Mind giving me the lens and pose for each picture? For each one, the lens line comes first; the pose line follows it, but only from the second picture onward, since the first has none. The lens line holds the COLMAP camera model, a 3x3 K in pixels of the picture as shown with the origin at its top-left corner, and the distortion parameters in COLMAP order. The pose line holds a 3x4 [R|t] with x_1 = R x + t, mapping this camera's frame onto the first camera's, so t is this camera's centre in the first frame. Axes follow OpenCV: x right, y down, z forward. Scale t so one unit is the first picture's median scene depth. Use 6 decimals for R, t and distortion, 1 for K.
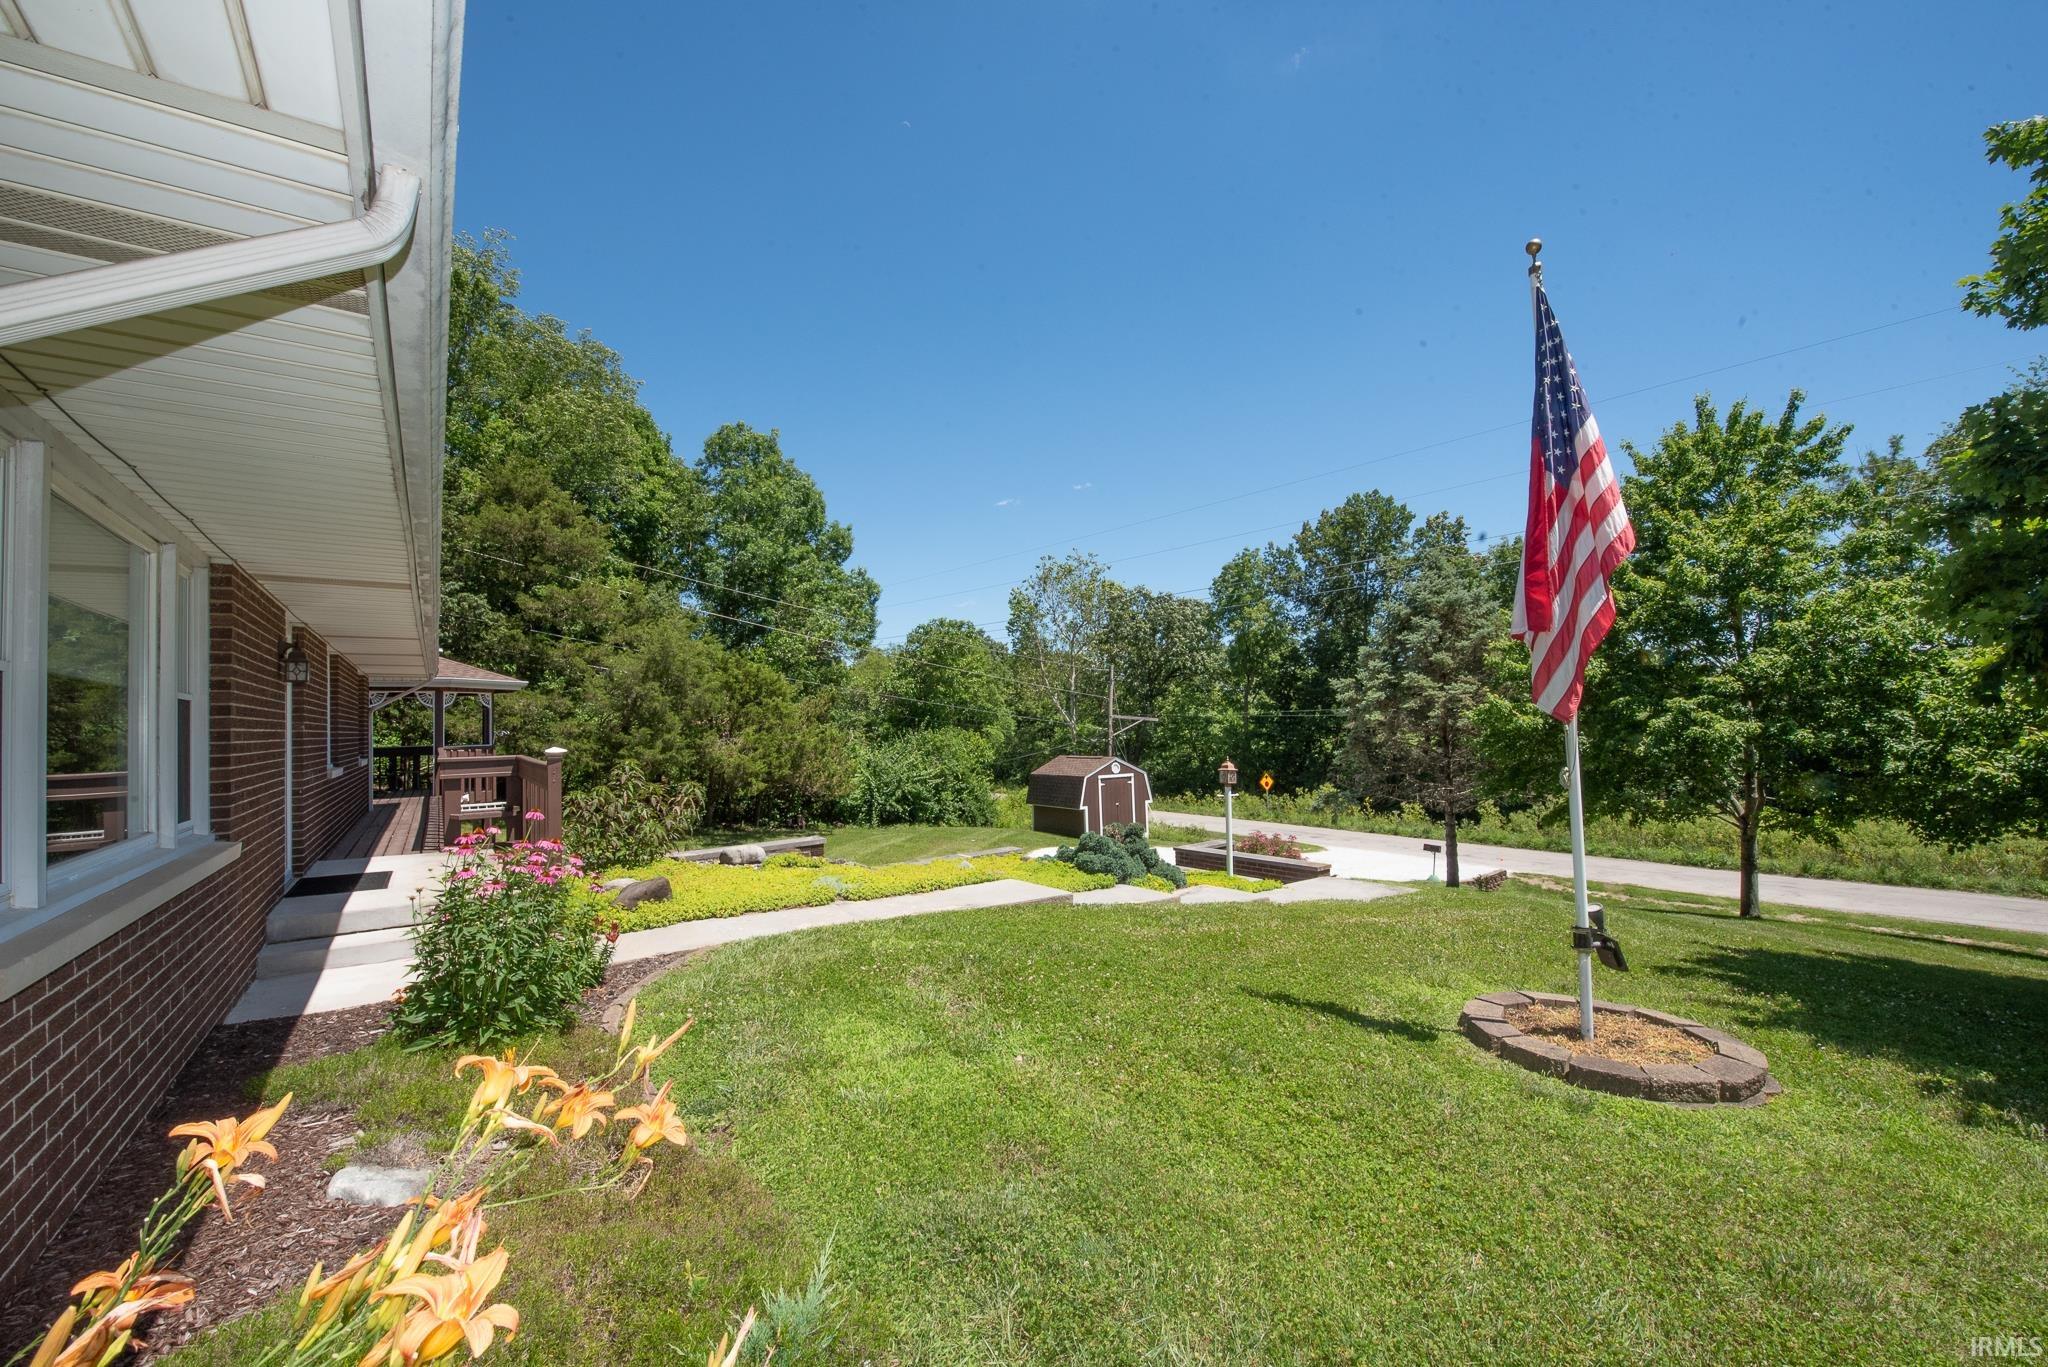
lens RADIAL K [[814.5, 0, 1020.0], [0, 814.5, 694.1], [0, 0, 1]] dist [-0.014856, -0.000885]
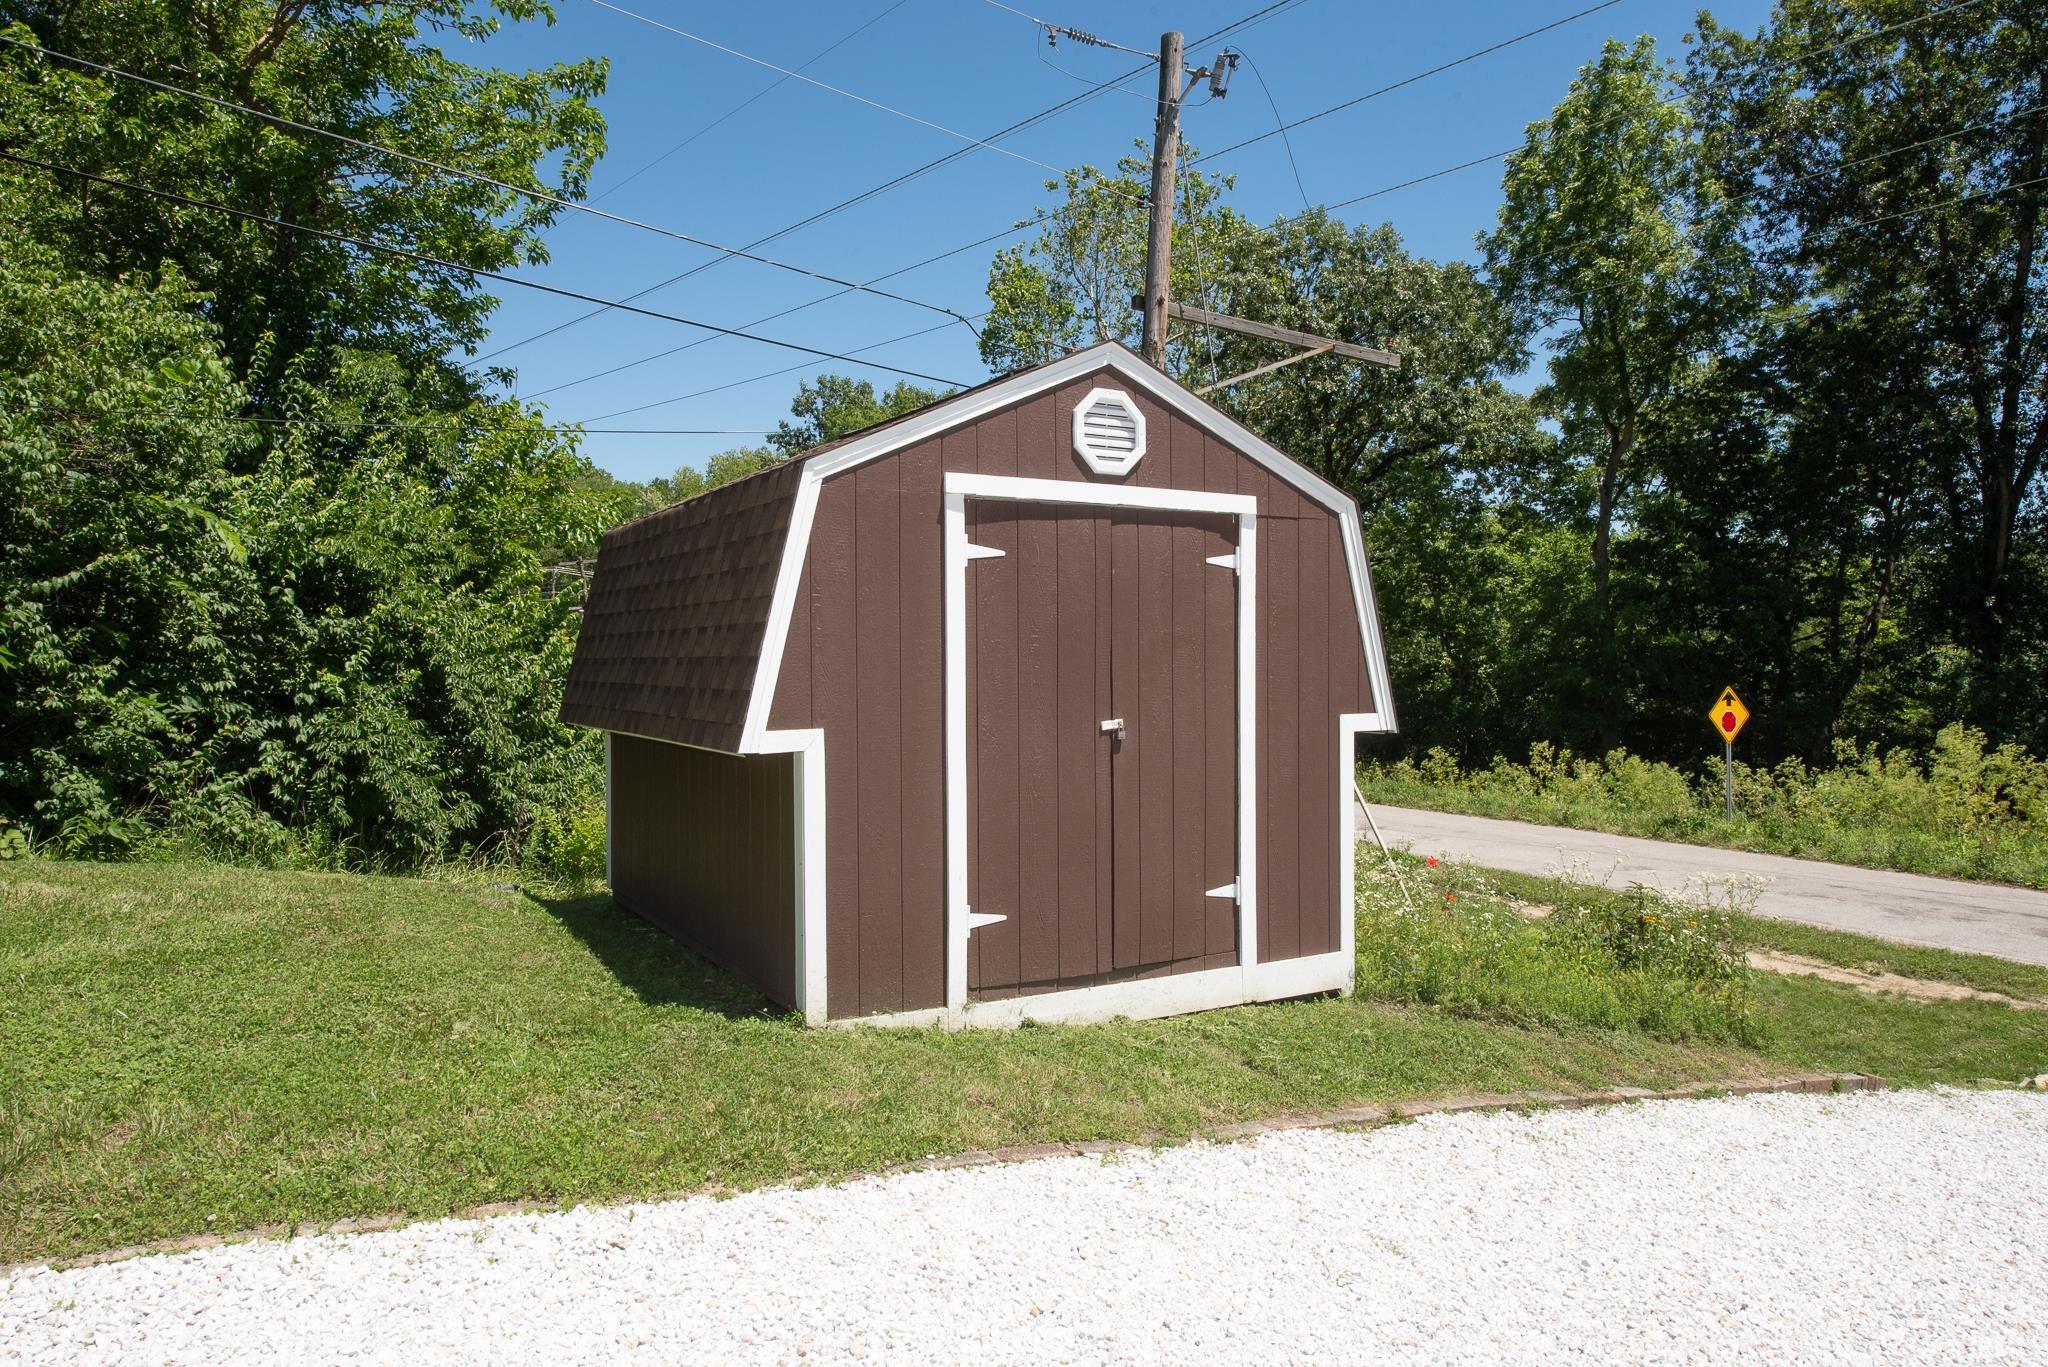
lens RADIAL K [[1373.1, 0, 1028.4], [0, 1373.1, 671.8], [0, 0, 1]] dist [-0.008616, 0.000684]
pose [[0.998595, 0.026693, -0.045784, 0.102123], [-0.024246, 0.998290, 0.053184, 0.102377], [0.047126, -0.051999, 0.997535, 0.699796]]
